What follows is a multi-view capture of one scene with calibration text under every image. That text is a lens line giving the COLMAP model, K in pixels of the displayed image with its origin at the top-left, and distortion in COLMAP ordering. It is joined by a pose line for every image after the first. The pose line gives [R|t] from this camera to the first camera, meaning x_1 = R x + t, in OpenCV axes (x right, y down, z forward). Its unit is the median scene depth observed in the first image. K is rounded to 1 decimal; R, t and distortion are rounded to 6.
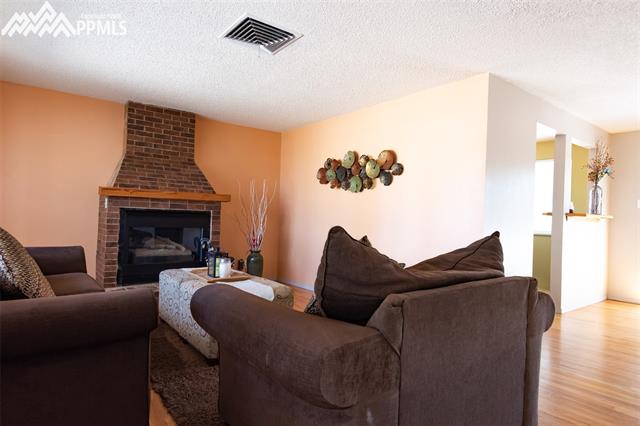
lens RADIAL K [[383.2, 0, 322.6], [0, 383.2, 214.3], [0, 0, 1]] dist [0.002087, -0.004802]
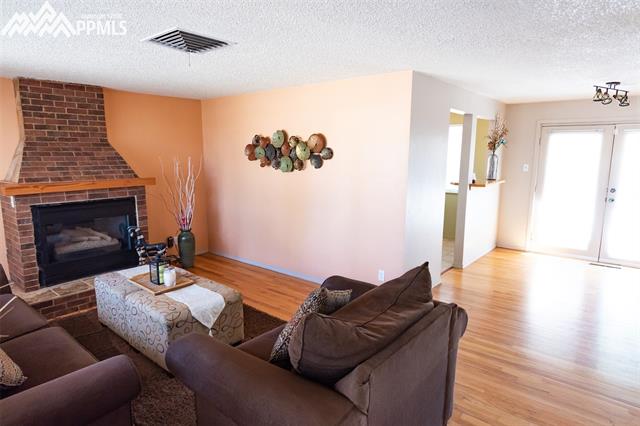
lens RADIAL K [[383.2, 0, 322.6], [0, 383.2, 214.3], [0, 0, 1]] dist [0.002087, -0.004802]
pose [[0.975242, -0.064447, 0.211540, -0.043058], [0.025187, 0.982738, 0.183280, -0.131290], [-0.219700, -0.173414, 0.960031, -0.022783]]
